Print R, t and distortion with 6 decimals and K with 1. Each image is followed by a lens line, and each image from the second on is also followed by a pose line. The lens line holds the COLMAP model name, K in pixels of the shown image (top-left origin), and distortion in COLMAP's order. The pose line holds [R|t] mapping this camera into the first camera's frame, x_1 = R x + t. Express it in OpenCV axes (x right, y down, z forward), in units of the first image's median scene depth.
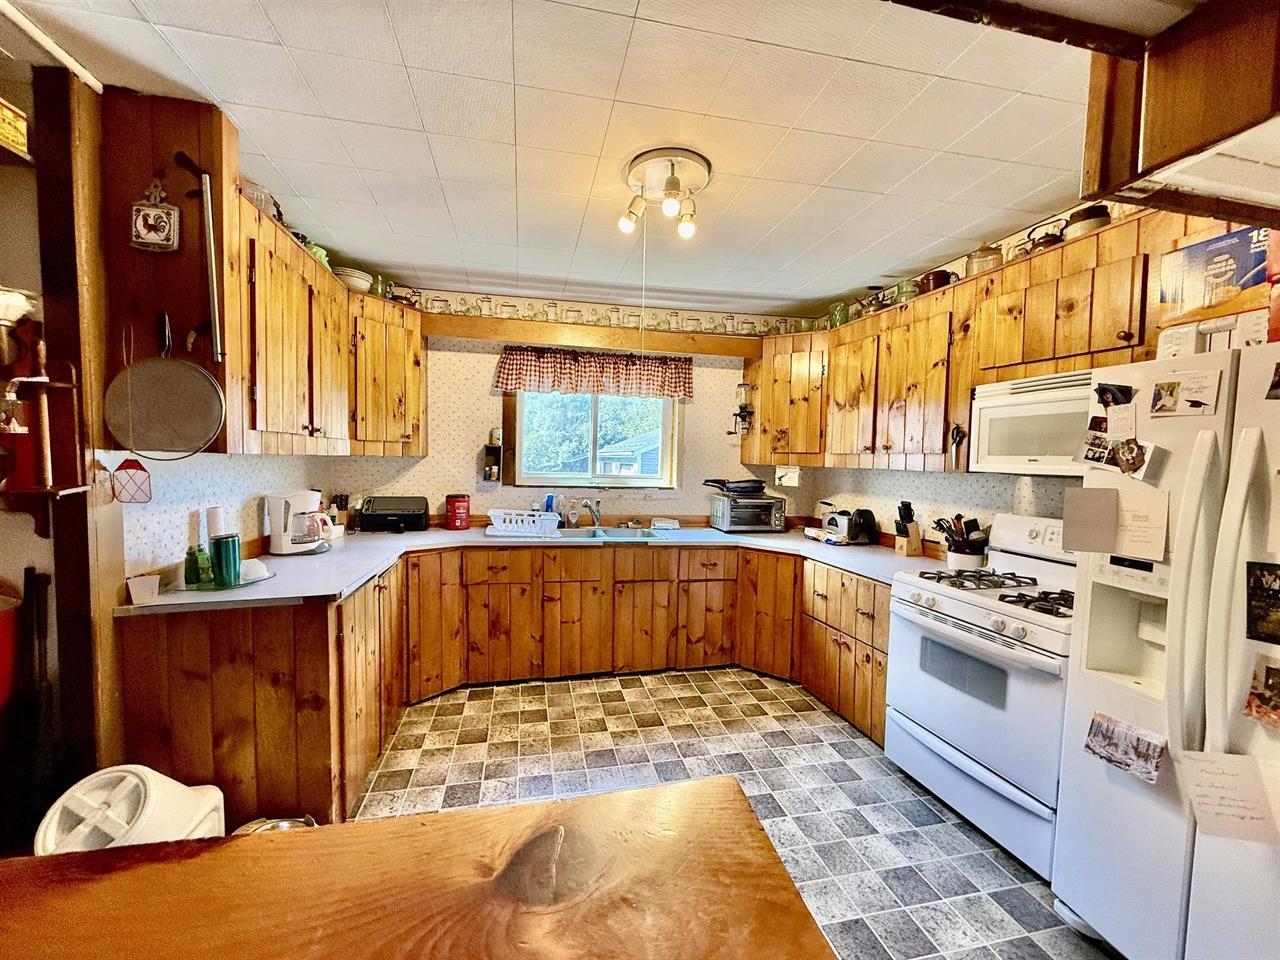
lens RADIAL K [[508.3, 0, 640.0], [0, 508.3, 480.0], [0, 0, 1]] dist [-0.000578, -0.000083]
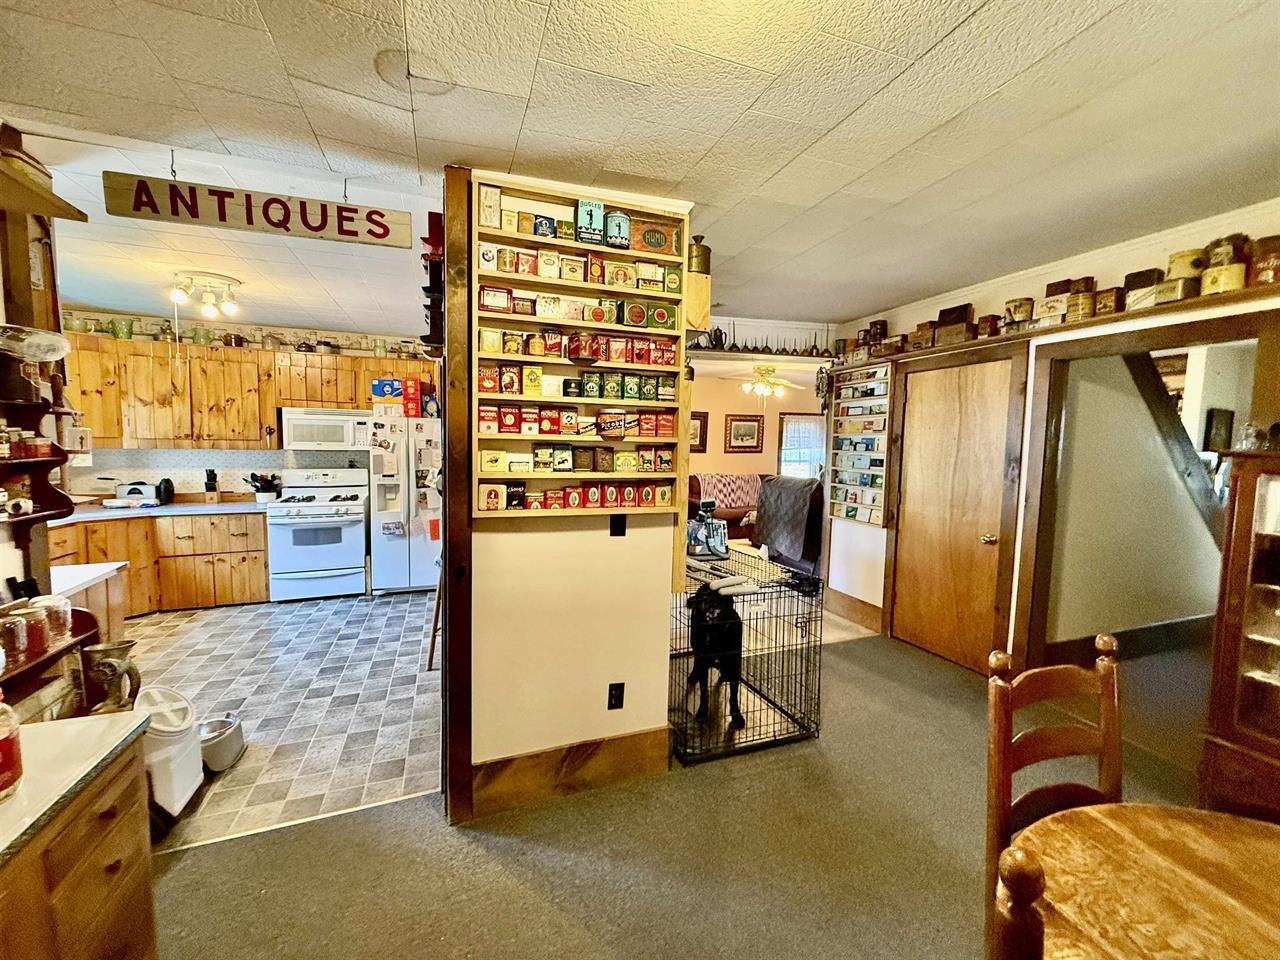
lens RADIAL K [[508.3, 0, 640.0], [0, 508.3, 480.0], [0, 0, 1]] dist [-0.000578, -0.000083]
pose [[-0.154197, -0.096503, 0.983316, -1.387642], [0.021463, 0.994657, 0.100982, -0.061787], [-0.987807, 0.036676, -0.151302, -0.080377]]
